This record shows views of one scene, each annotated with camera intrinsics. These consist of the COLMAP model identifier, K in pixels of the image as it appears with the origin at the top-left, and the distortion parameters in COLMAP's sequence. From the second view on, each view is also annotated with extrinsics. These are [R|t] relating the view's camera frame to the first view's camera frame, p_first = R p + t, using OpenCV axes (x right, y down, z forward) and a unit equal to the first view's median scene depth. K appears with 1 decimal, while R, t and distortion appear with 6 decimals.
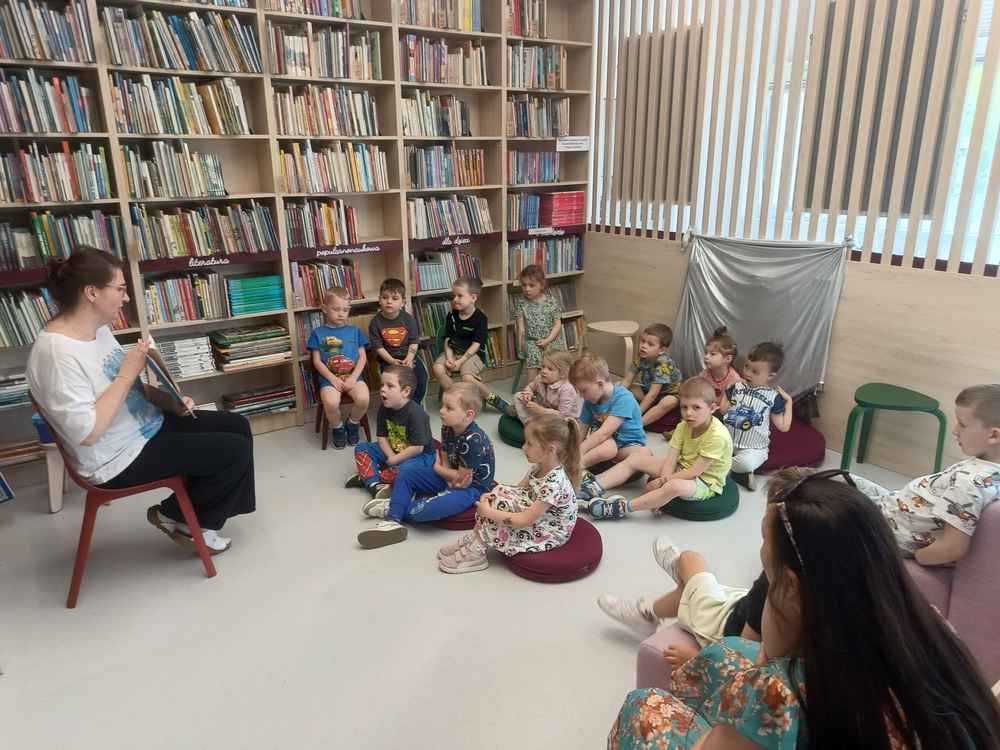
lens RADIAL K [[709.0, 0, 500.5], [0, 709.0, 376.3], [0, 0, 1]] dist [0.048199, -0.029827]
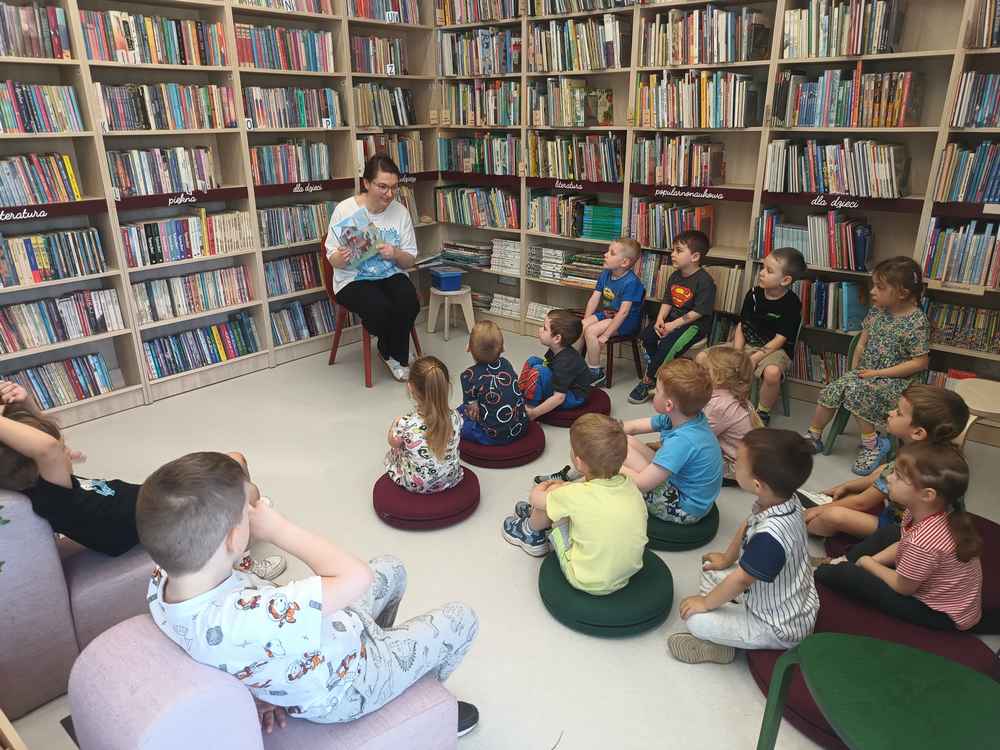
lens RADIAL K [[709.0, 0, 499.0], [0, 709.0, 372.2], [0, 0, 1]] dist [0.048199, -0.029827]
pose [[0.259020, 0.336839, -0.905234, 0.662077], [-0.291612, 0.920756, 0.259174, -0.139291], [0.920799, 0.196846, 0.336720, 0.540451]]
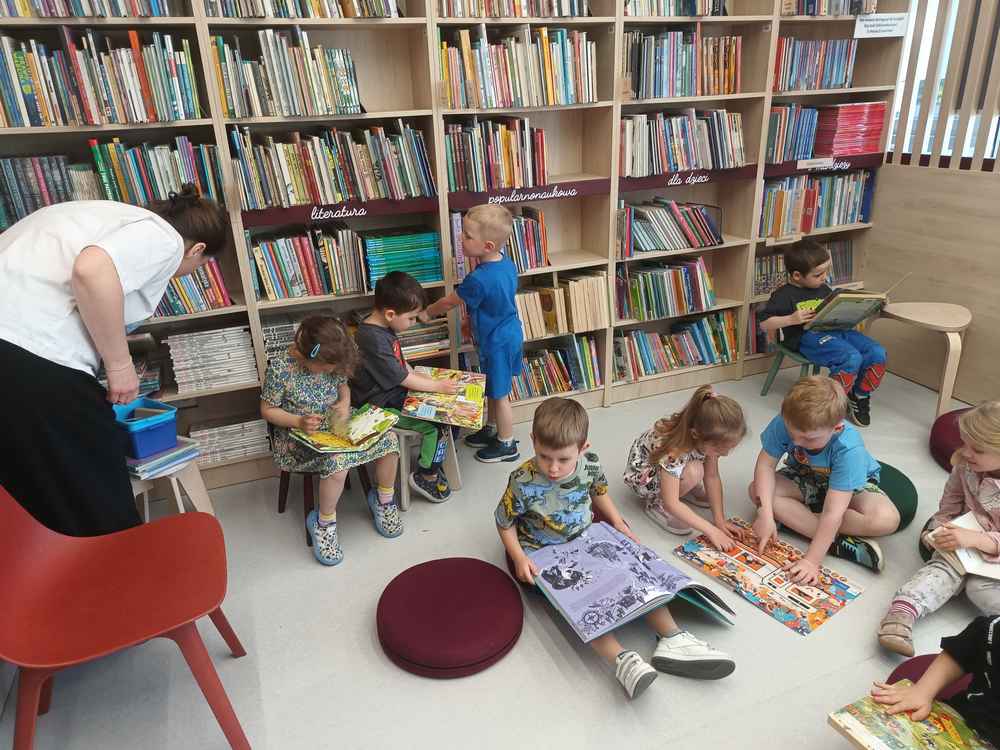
lens RADIAL K [[709.0, 0, 507.9], [0, 709.0, 377.5], [0, 0, 1]] dist [0.048199, -0.029827]
pose [[0.973699, 0.062246, -0.219169, -0.079987], [-0.042947, 0.994856, 0.091750, -0.067238], [0.223752, -0.079924, 0.971364, 0.330641]]
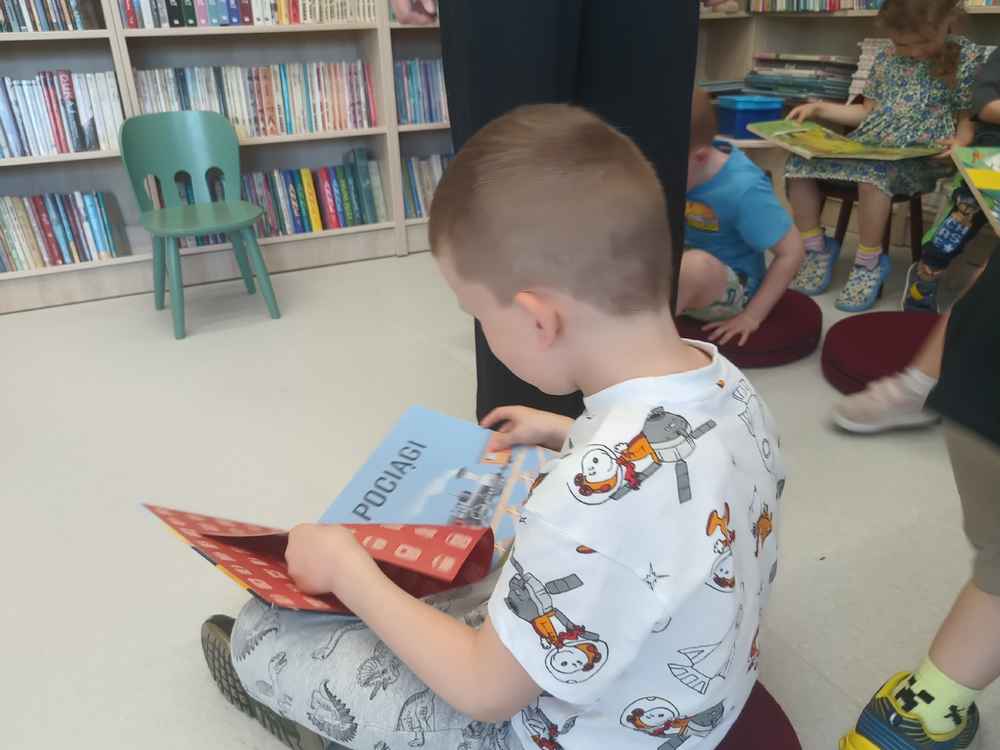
lens RADIAL K [[778.0, 0, 492.6], [0, 778.0, 373.5], [0, 0, 1]] dist [0.014640, 0.009501]
pose [[-0.140574, 0.436874, -0.888471, 0.214354], [-0.287827, 0.840591, 0.458871, -0.007624], [0.947309, 0.320231, 0.007579, 0.690489]]
